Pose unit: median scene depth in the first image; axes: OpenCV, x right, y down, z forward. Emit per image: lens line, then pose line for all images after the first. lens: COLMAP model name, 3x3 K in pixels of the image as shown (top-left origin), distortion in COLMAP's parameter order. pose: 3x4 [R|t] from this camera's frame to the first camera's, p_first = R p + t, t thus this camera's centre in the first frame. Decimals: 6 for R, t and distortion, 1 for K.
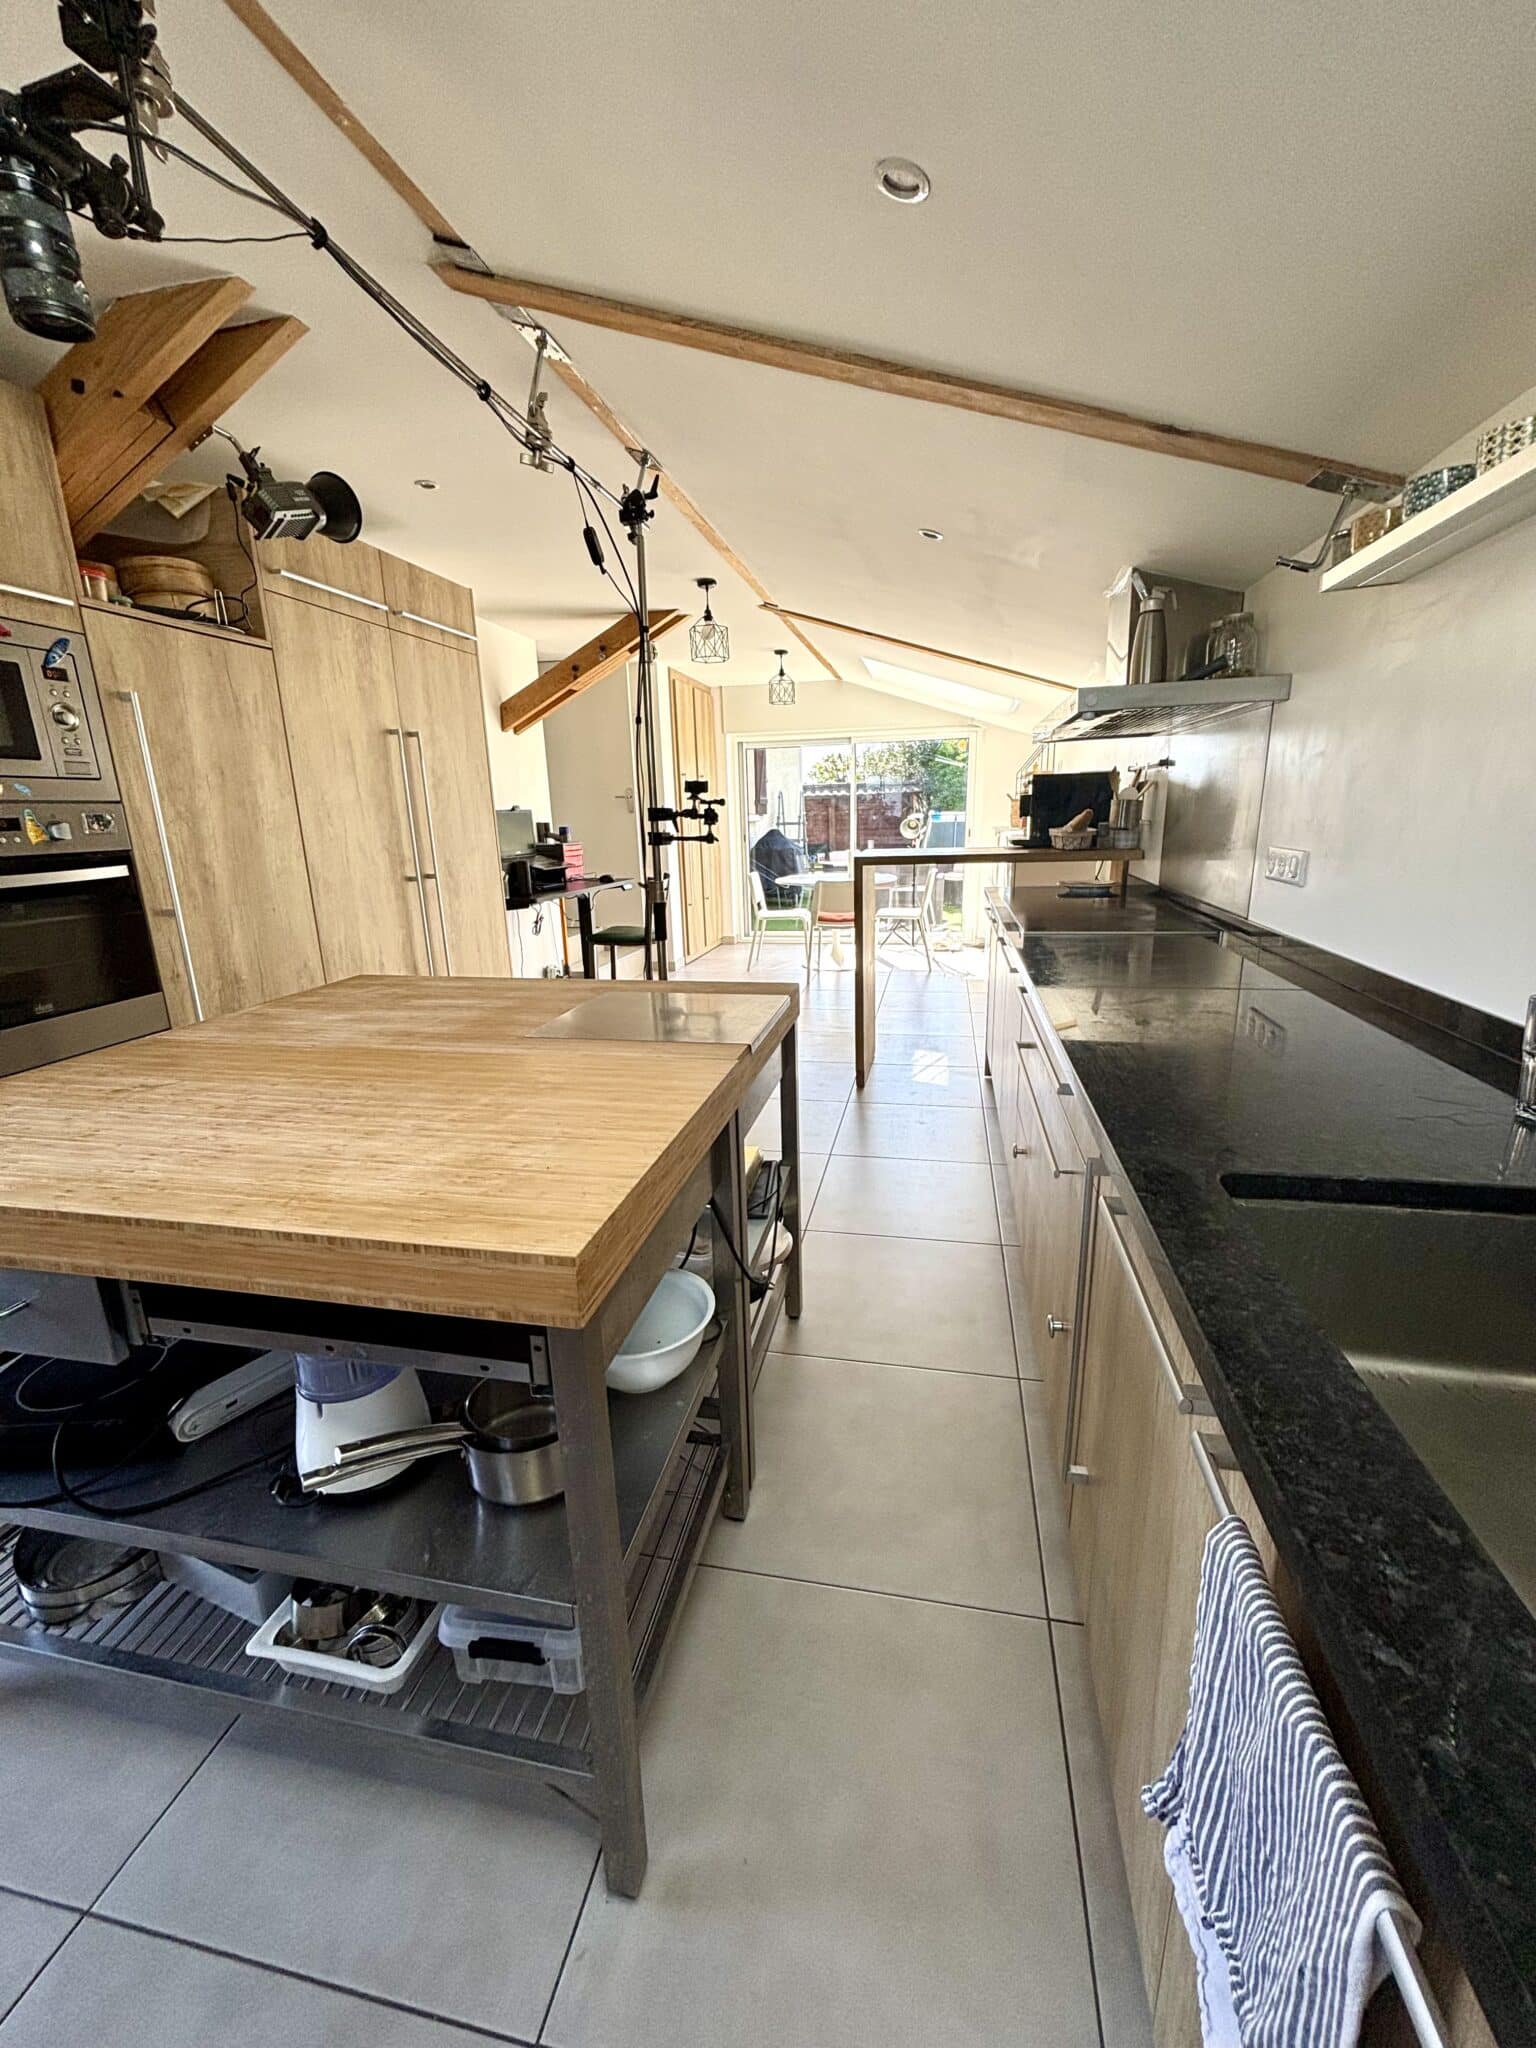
lens RADIAL K [[824.4, 0, 767.6], [0, 824.4, 1022.2], [0, 0, 1]] dist [-0.011477, 0.000769]
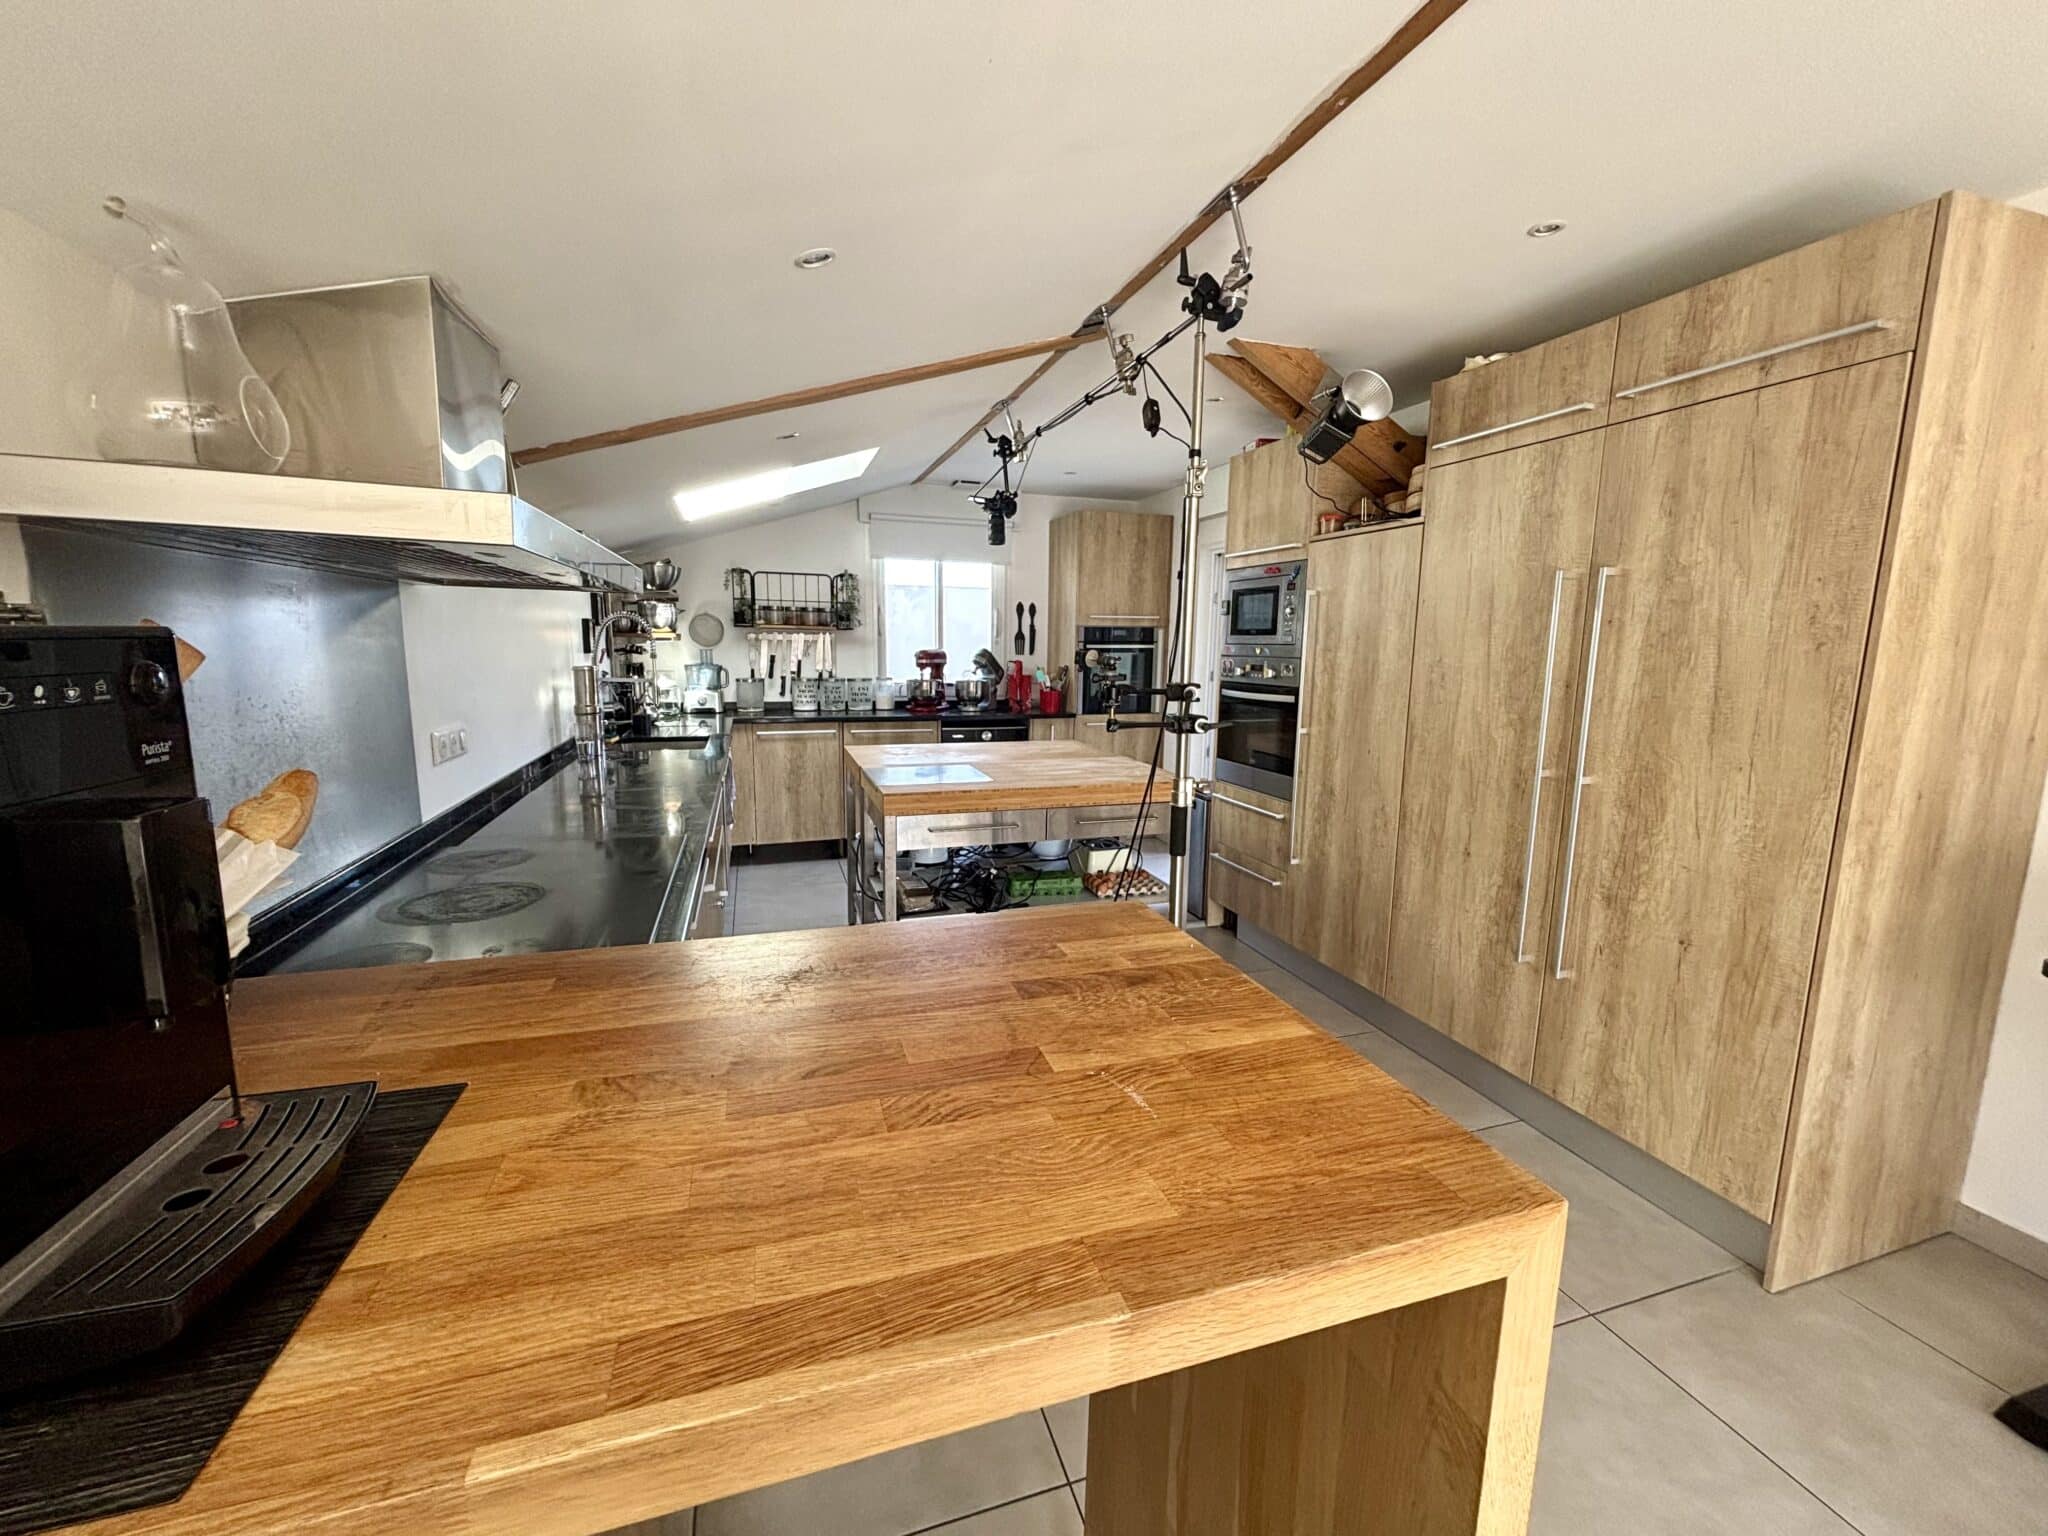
lens RADIAL K [[824.4, 0, 1024.2], [0, 824.4, 766.5], [0, 0, 1]] dist [-0.011477, 0.000769]
pose [[-0.869306, 0.090099, -0.485993, 0.477228], [-0.113599, 0.920506, 0.373850, -0.603326], [0.481043, 0.380199, -0.789966, 2.053011]]
